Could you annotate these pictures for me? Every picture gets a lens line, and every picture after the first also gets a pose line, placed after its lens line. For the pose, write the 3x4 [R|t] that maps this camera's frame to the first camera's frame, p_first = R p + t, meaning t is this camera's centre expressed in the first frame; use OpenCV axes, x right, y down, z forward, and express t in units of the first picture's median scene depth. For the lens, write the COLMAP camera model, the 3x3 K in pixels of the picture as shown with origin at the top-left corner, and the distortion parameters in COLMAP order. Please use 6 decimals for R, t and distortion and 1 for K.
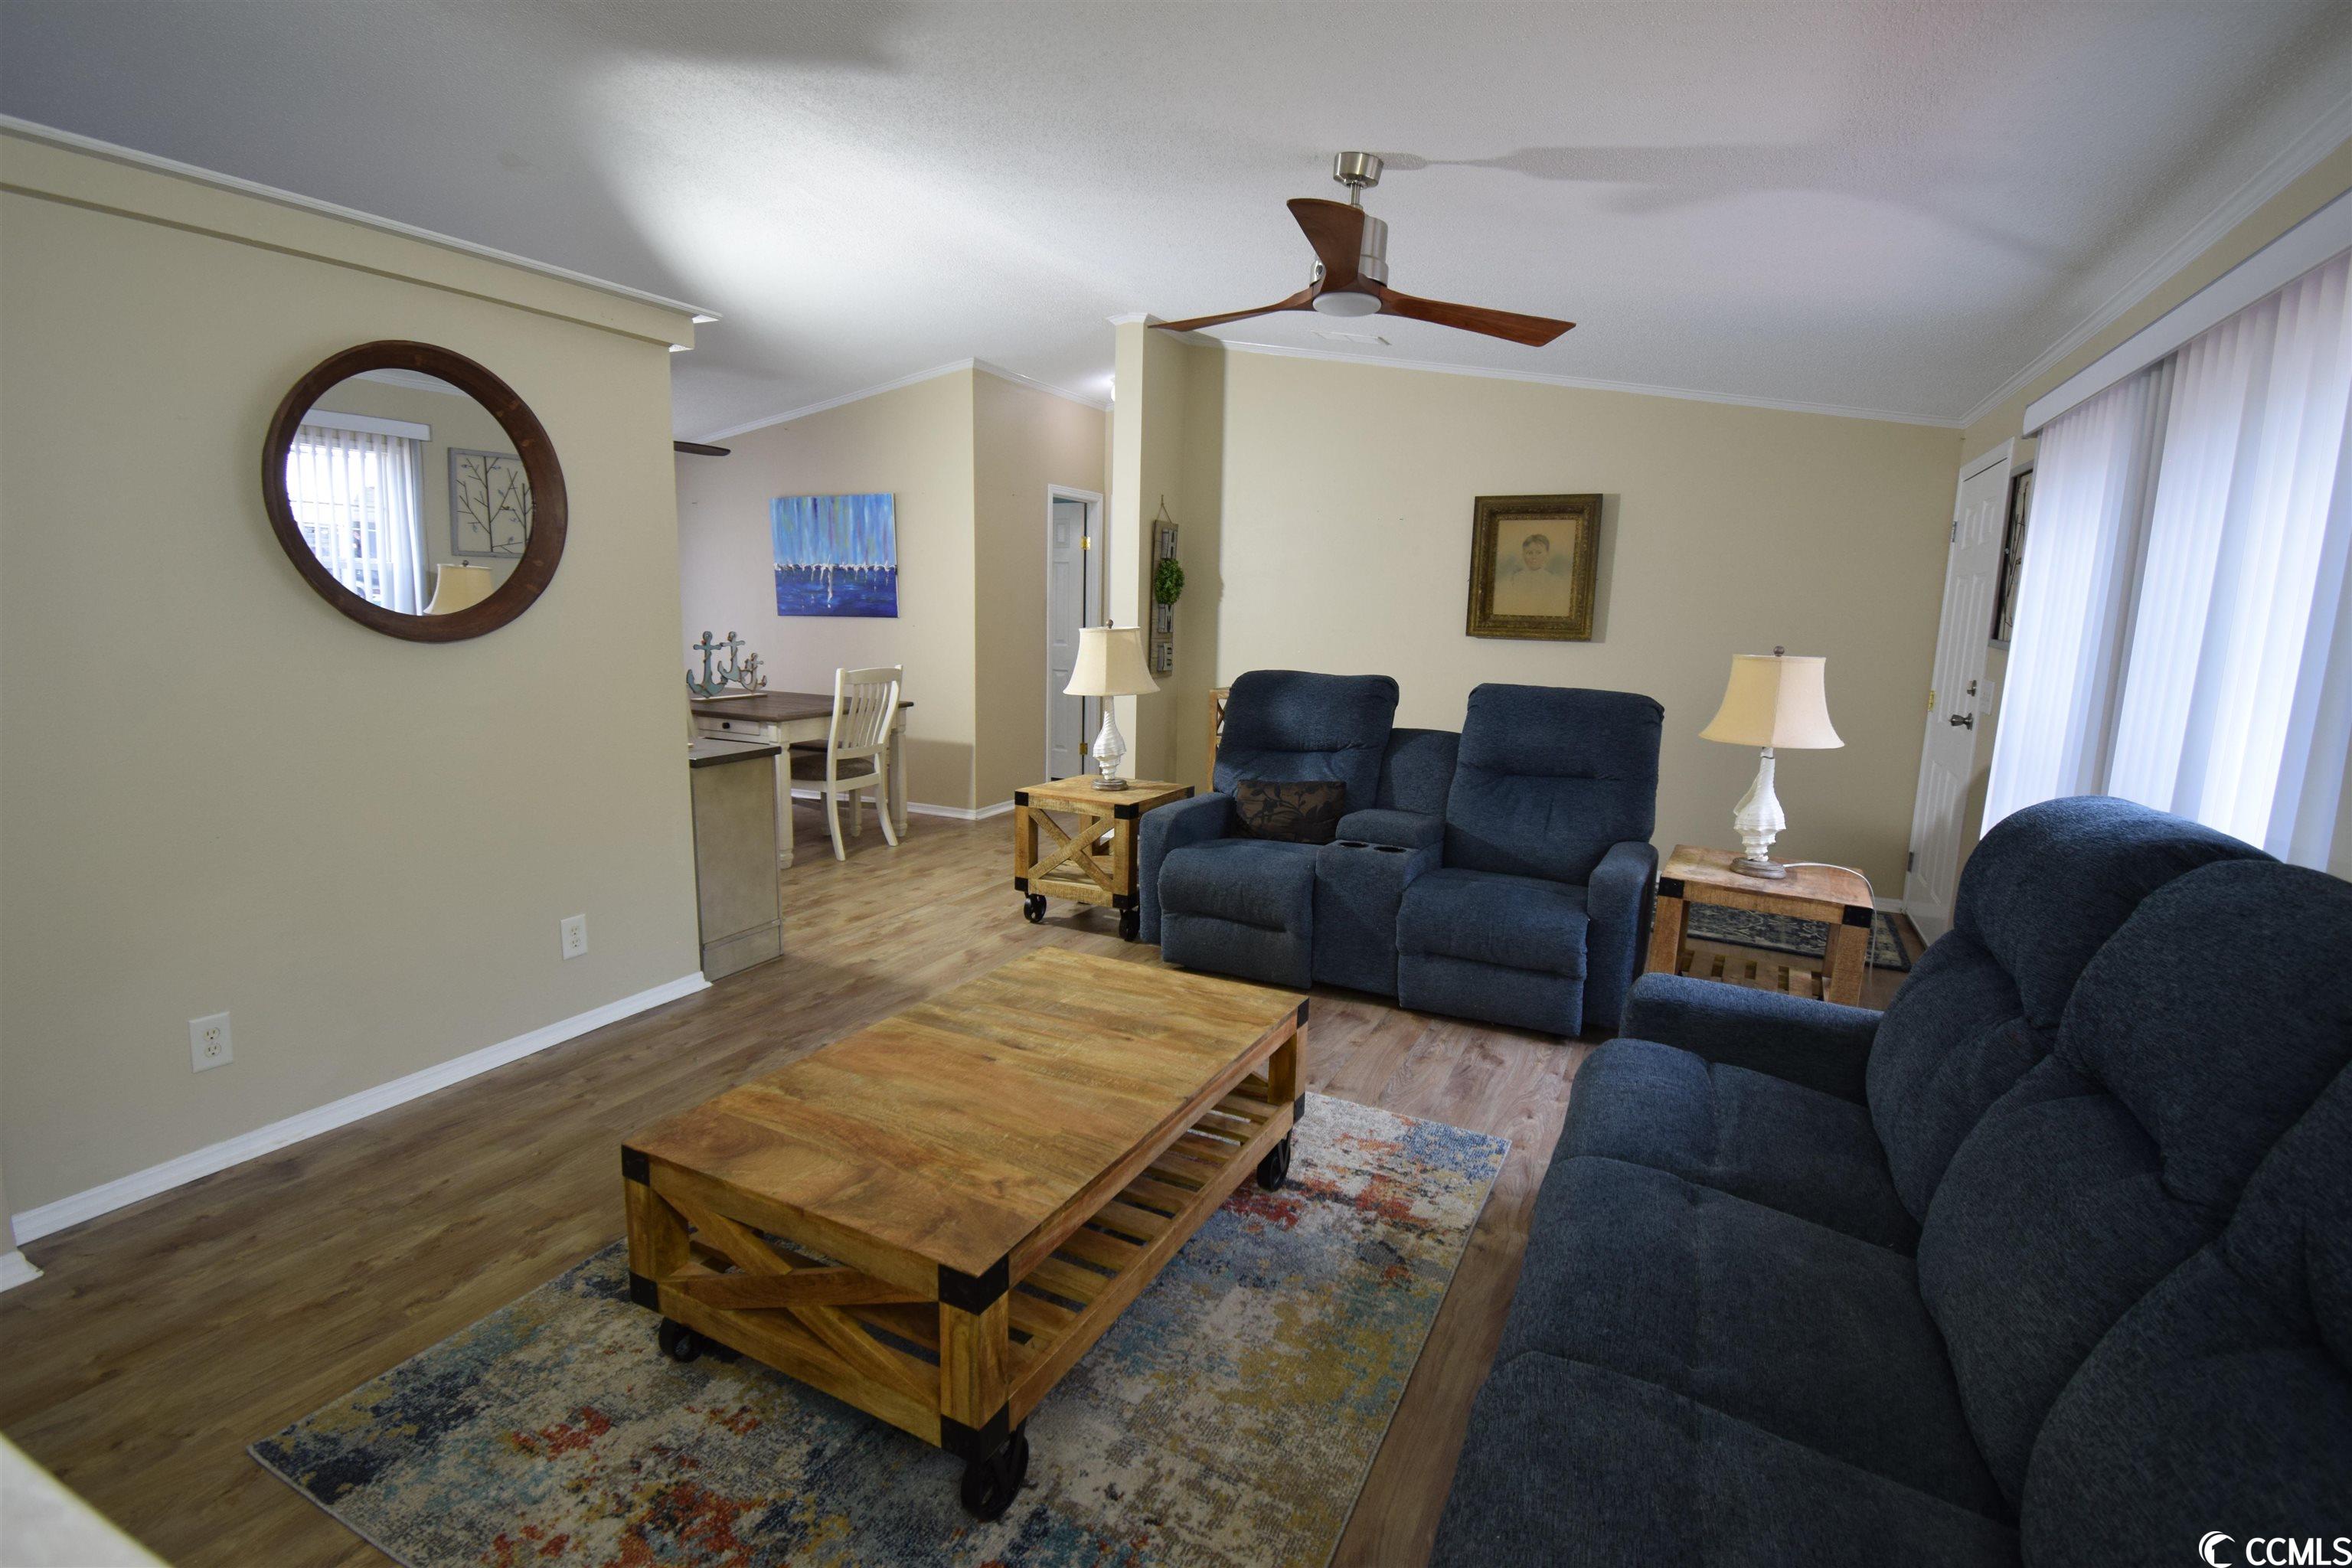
lens RADIAL K [[1120.6, 0, 1174.5], [0, 1120.6, 780.6], [0, 0, 1]] dist [-0.002425, -0.001804]
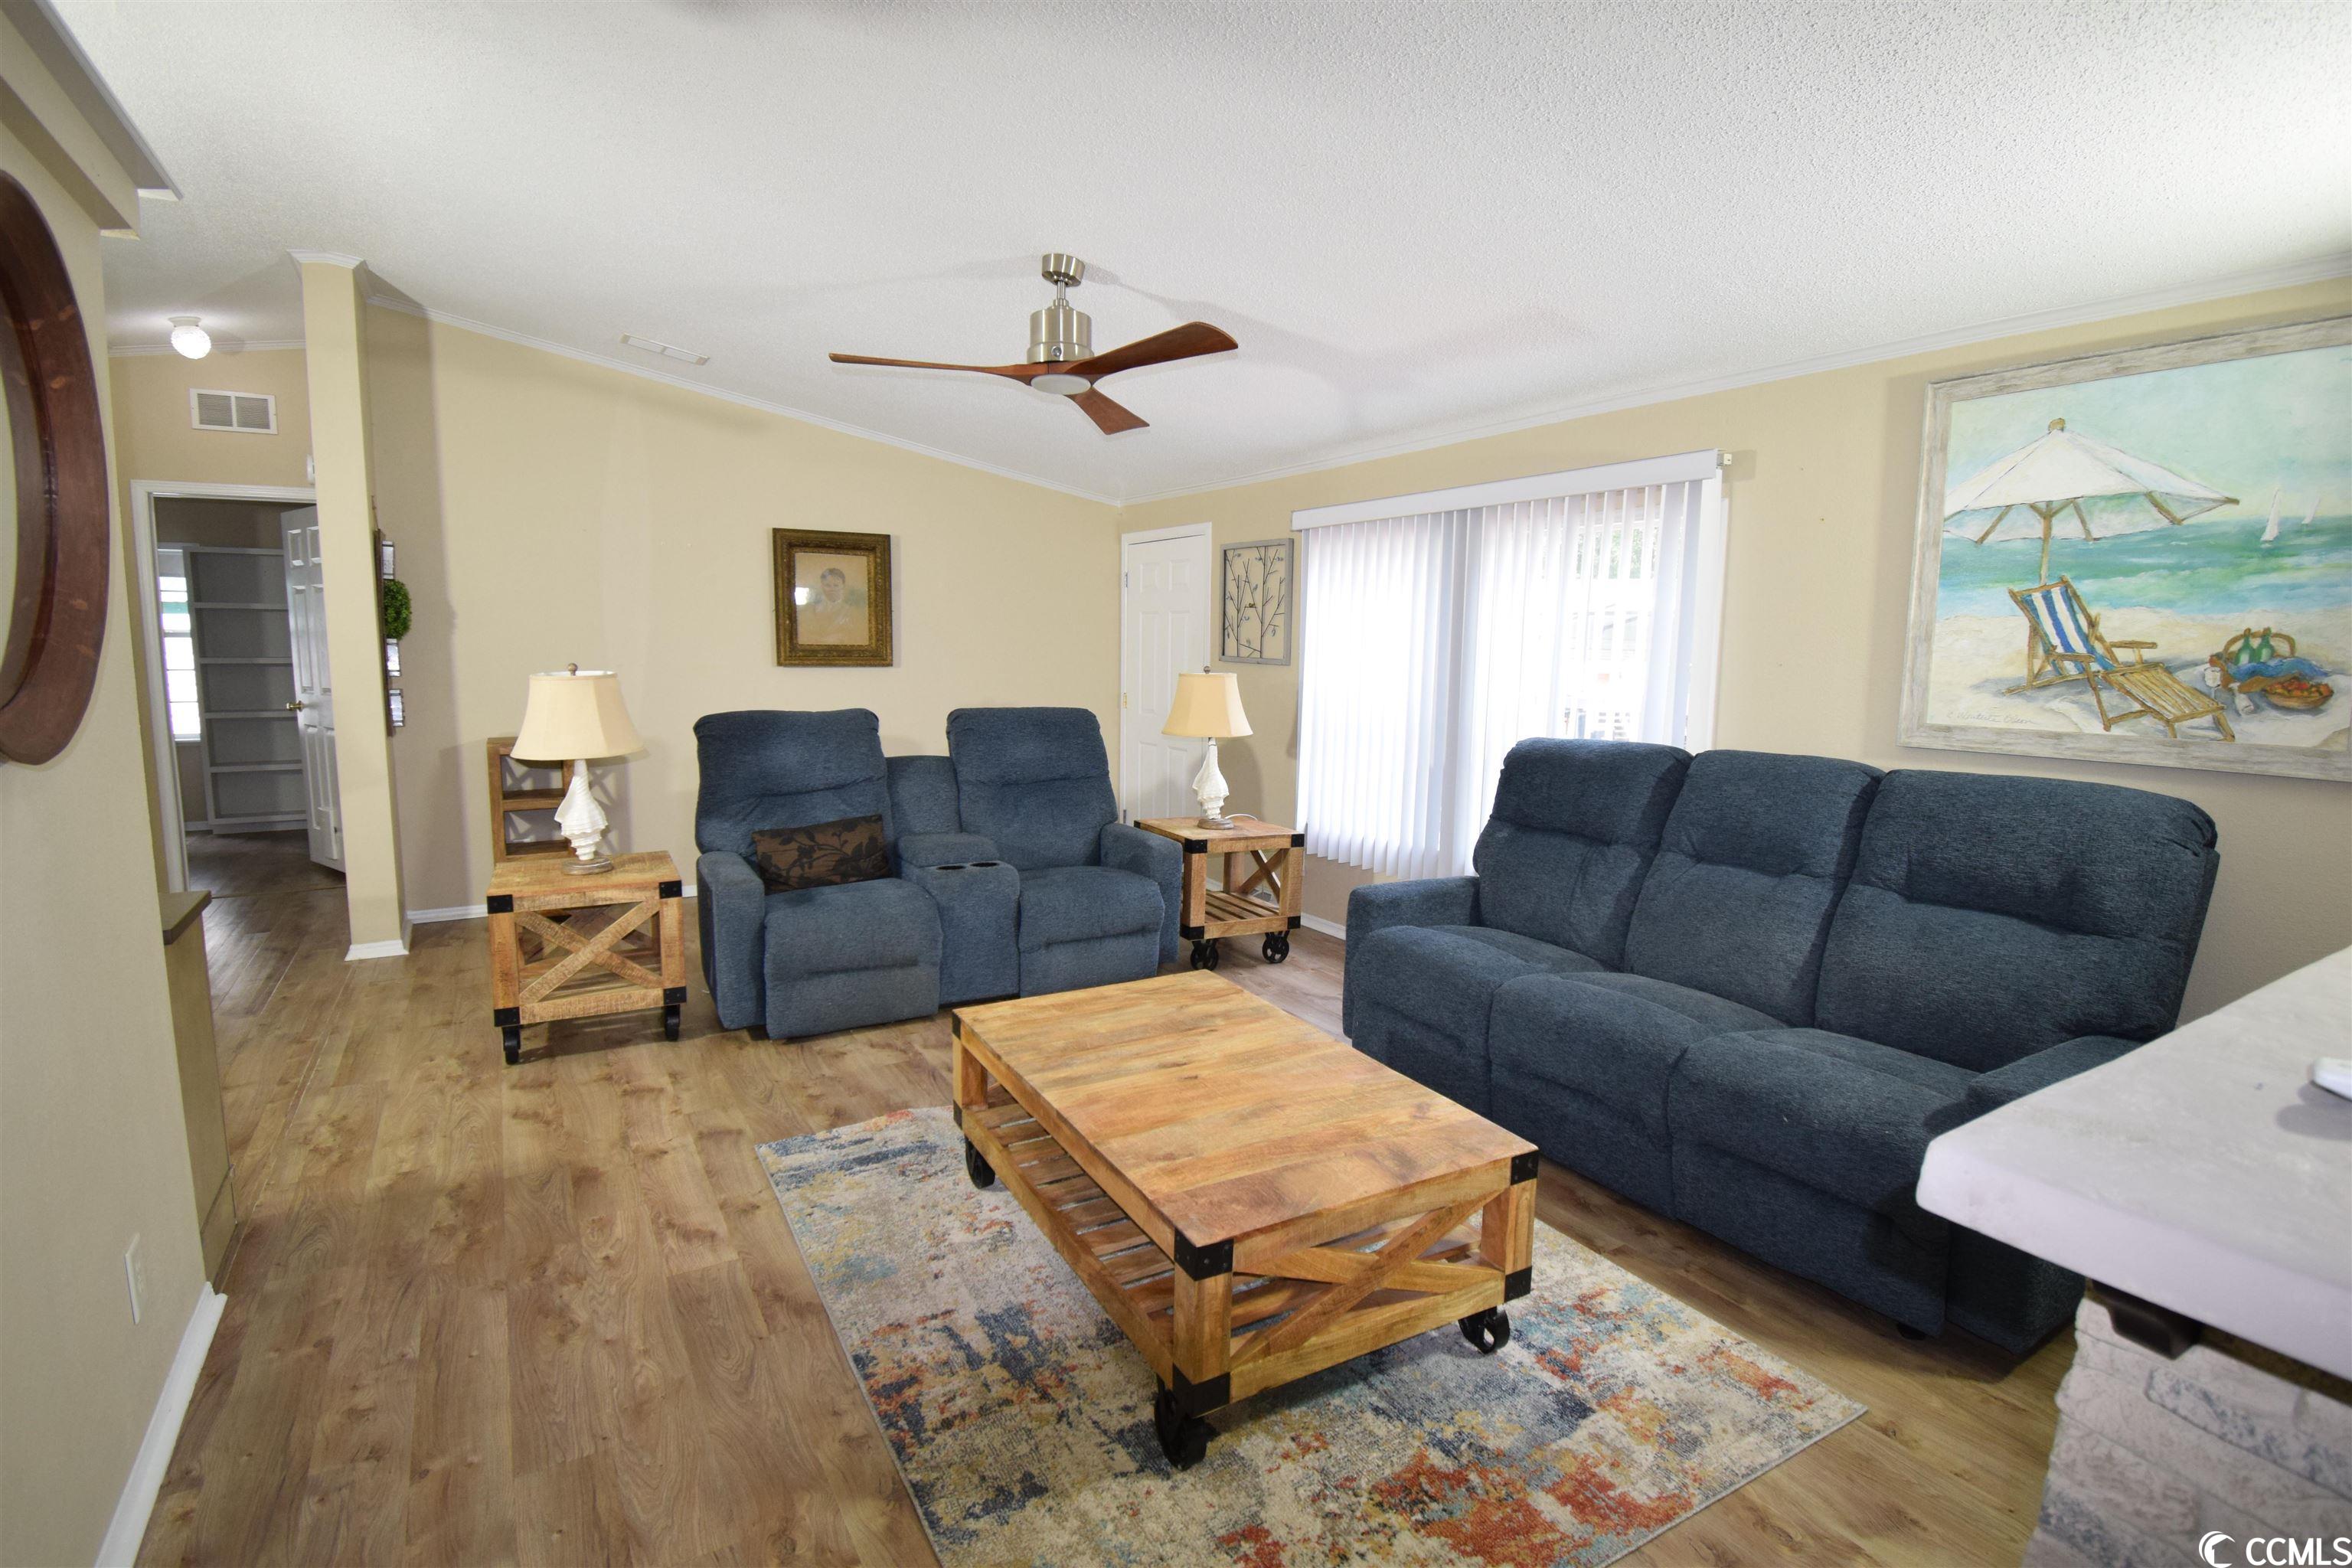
lens RADIAL K [[1120.6, 0, 1198.5], [0, 1120.6, 778.7], [0, 0, 1]] dist [-0.002425, -0.001804]
pose [[0.540871, -0.121348, 0.832306, -0.557986], [0.134904, 0.989243, 0.056562, -0.051793], [-0.830216, 0.081688, 0.551424, 0.207031]]
